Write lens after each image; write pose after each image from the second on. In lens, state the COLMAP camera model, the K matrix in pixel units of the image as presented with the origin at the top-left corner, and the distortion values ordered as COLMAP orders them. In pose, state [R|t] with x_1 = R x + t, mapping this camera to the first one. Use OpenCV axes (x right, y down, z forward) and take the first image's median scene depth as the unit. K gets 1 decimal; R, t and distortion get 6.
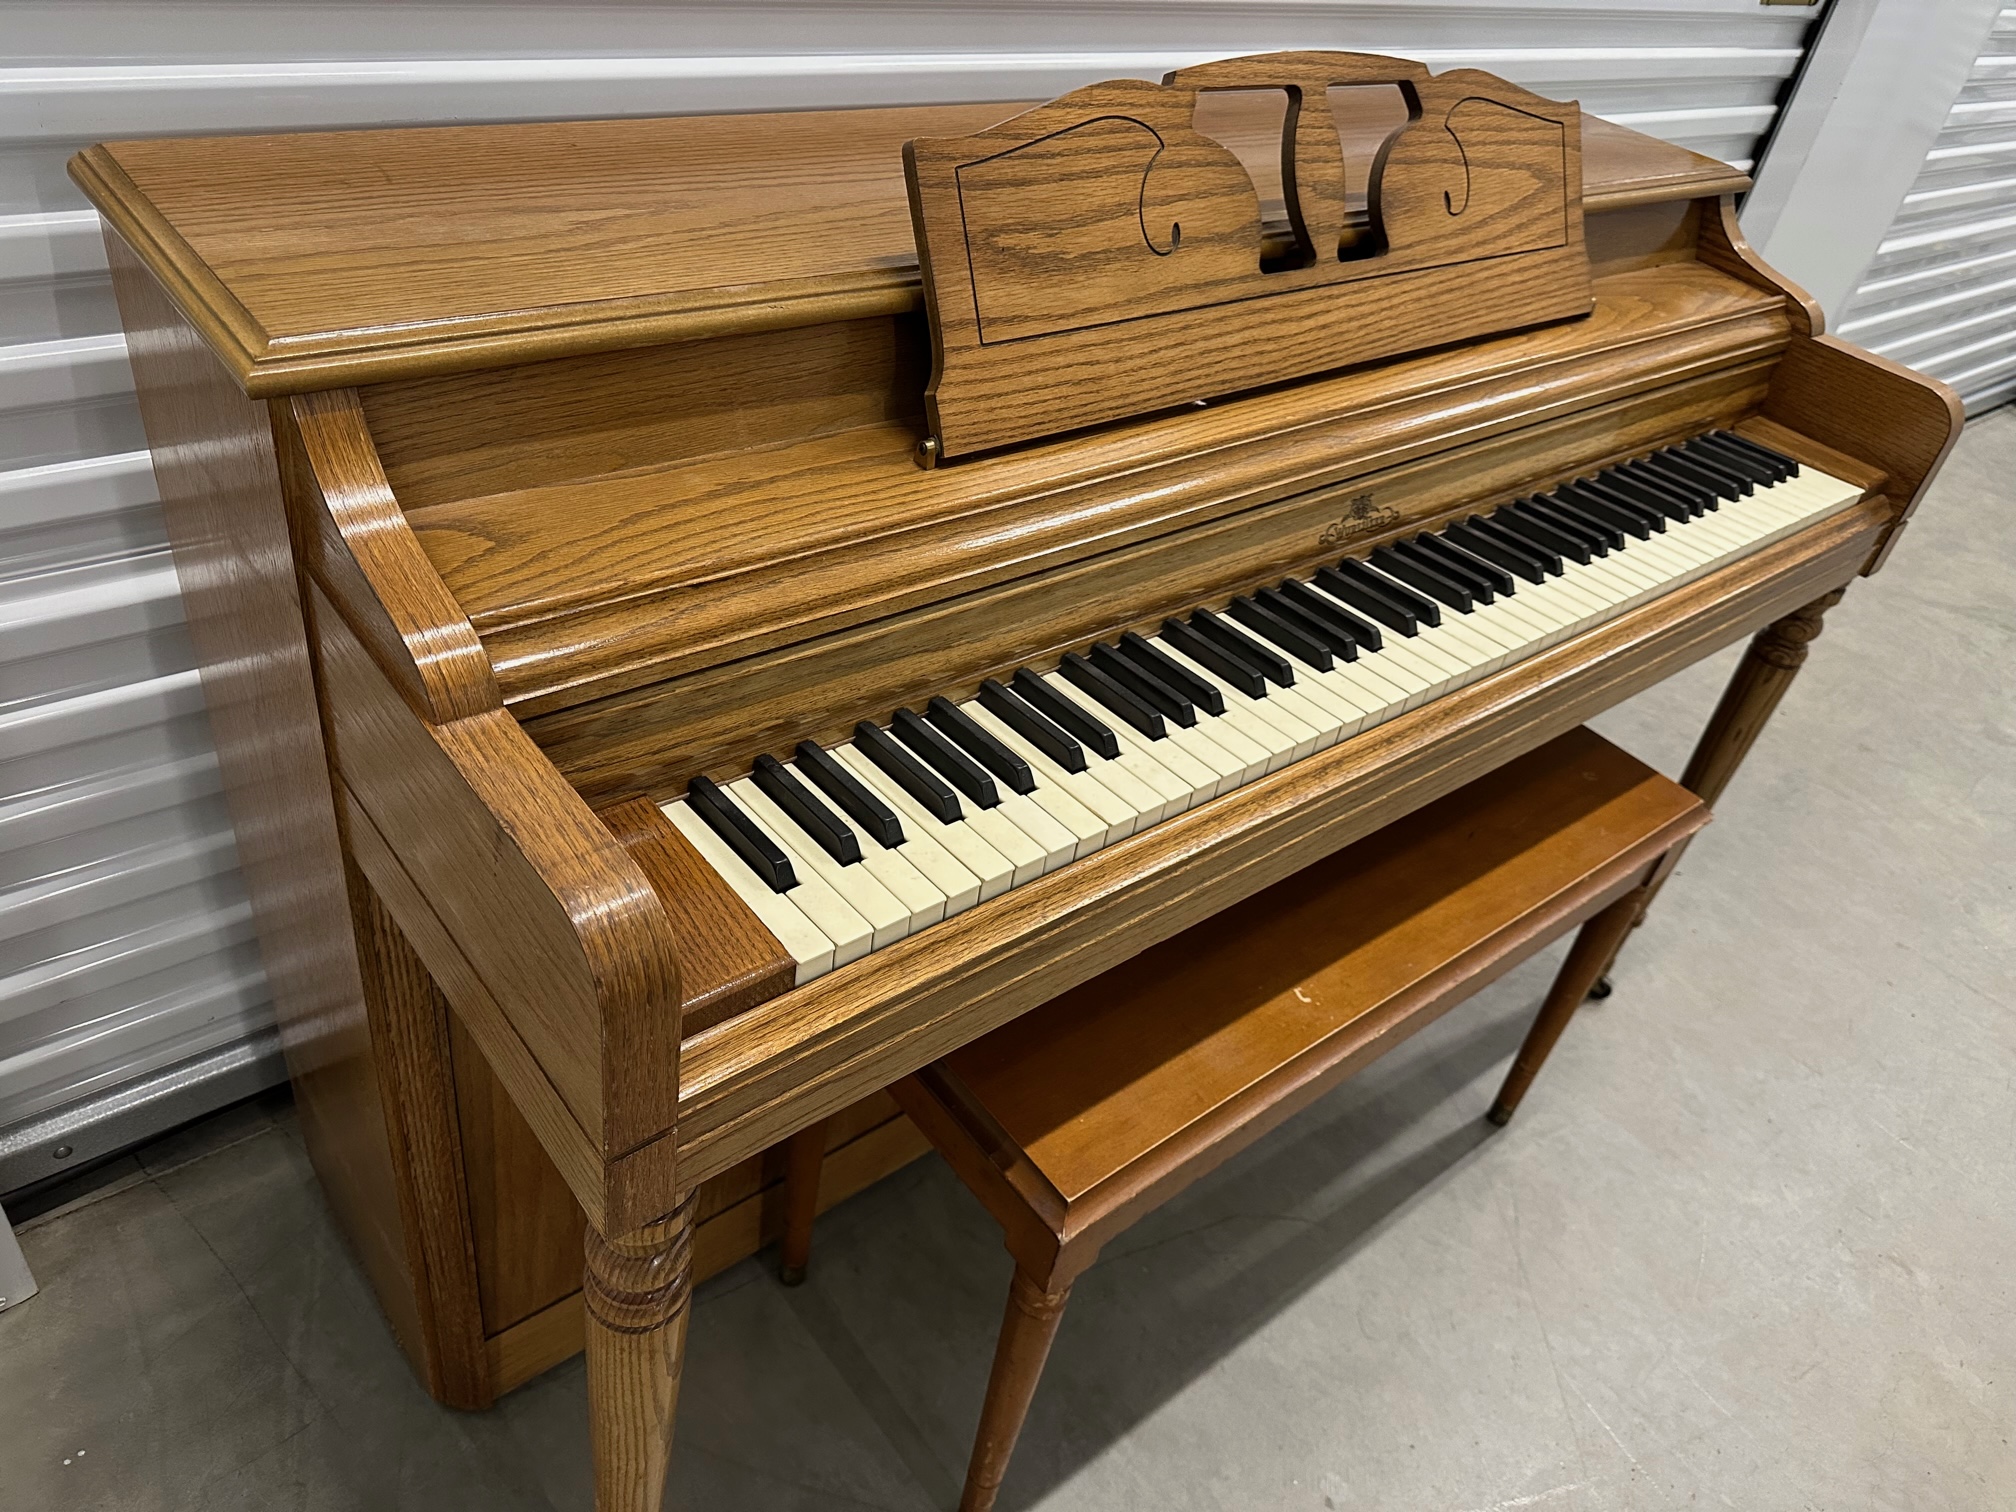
lens RADIAL K [[1409.5, 0, 1024.3], [0, 1409.5, 813.3], [0, 0, 1]] dist [0.075485, -0.137662]
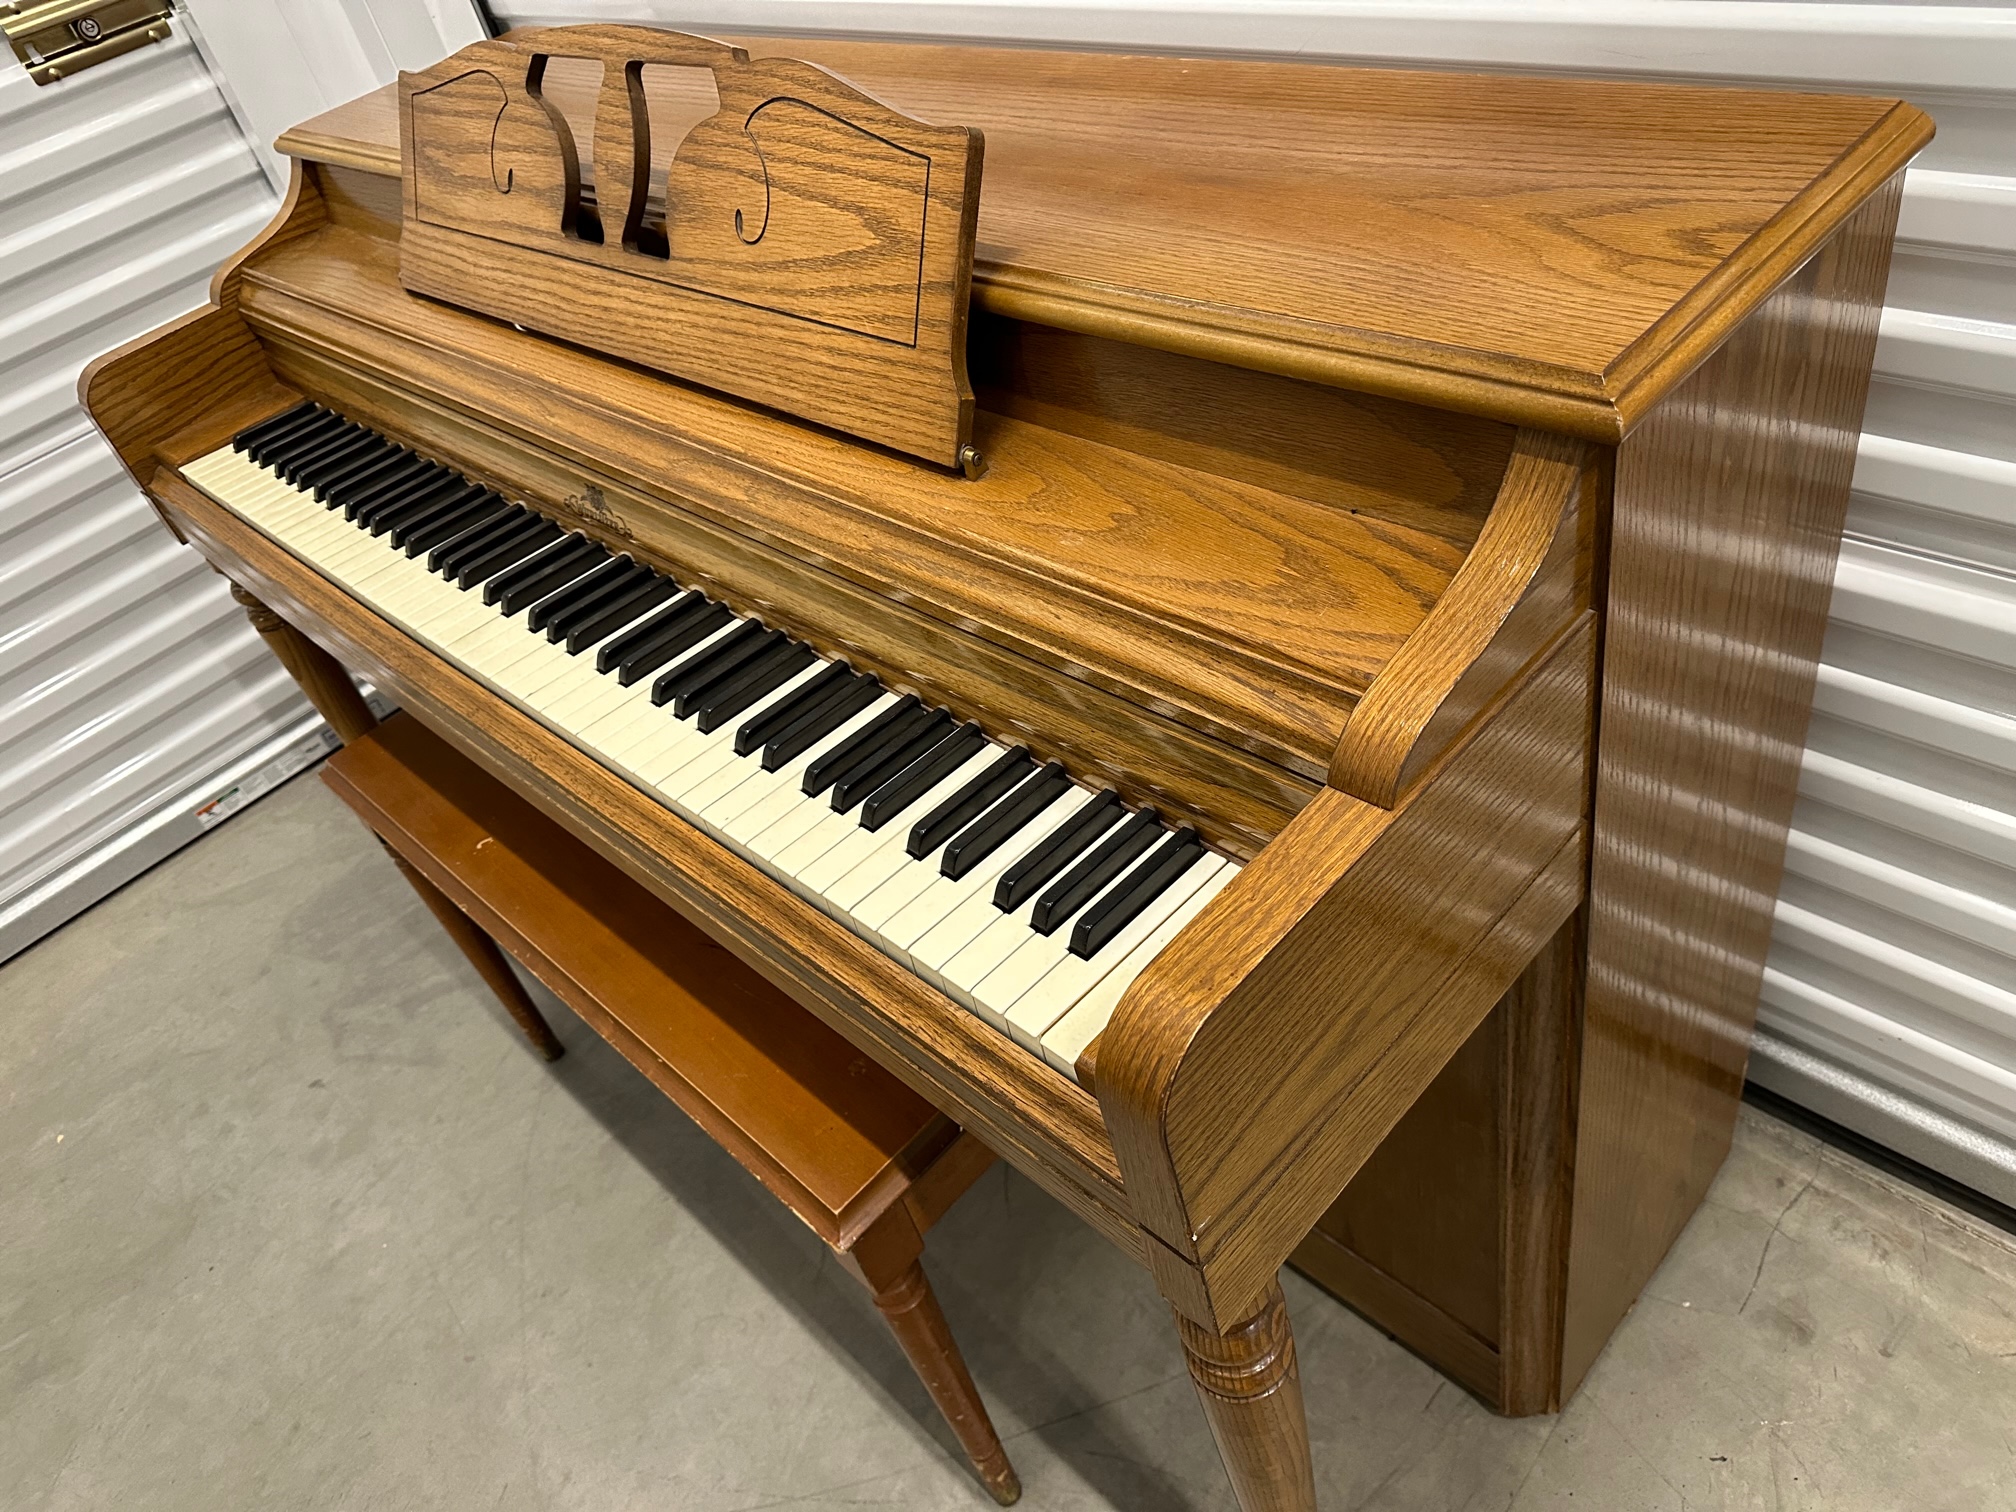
lens RADIAL K [[1409.5, 0, 1024.3], [0, 1409.5, 813.3], [0, 0, 1]] dist [0.075485, -0.137662]
pose [[0.057513, 0.551823, -0.831976, 1.298778], [-0.435905, 0.763601, 0.476340, -0.703286], [0.898153, 0.335267, 0.284459, 1.149159]]
